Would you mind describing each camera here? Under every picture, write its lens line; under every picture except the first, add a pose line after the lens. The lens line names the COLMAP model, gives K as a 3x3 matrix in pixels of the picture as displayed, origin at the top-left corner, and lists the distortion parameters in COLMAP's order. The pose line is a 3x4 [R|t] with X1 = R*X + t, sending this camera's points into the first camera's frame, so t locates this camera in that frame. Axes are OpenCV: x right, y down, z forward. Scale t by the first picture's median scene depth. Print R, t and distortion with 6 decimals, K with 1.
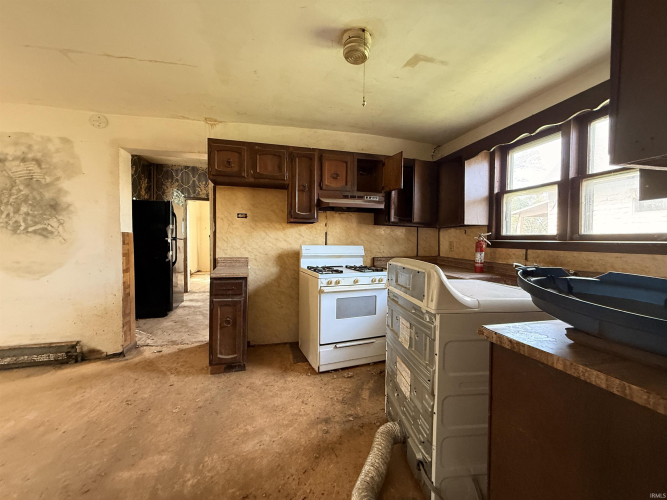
lens RADIAL K [[266.6, 0, 331.9], [0, 266.6, 249.1], [0, 0, 1]] dist [-0.000866, 0.000138]
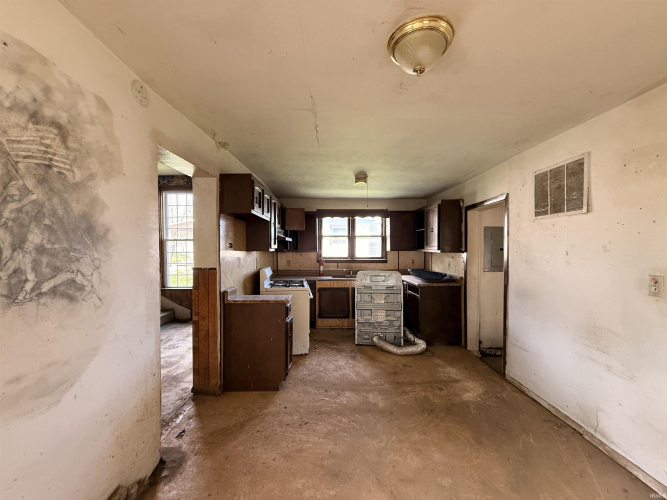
lens RADIAL K [[266.6, 0, 331.9], [0, 266.6, 249.1], [0, 0, 1]] dist [-0.000866, 0.000138]
pose [[0.245155, -0.010169, 0.969431, -1.425257], [0.037942, 0.999280, 0.000887, -0.116358], [-0.968741, 0.036565, 0.245364, 0.465789]]
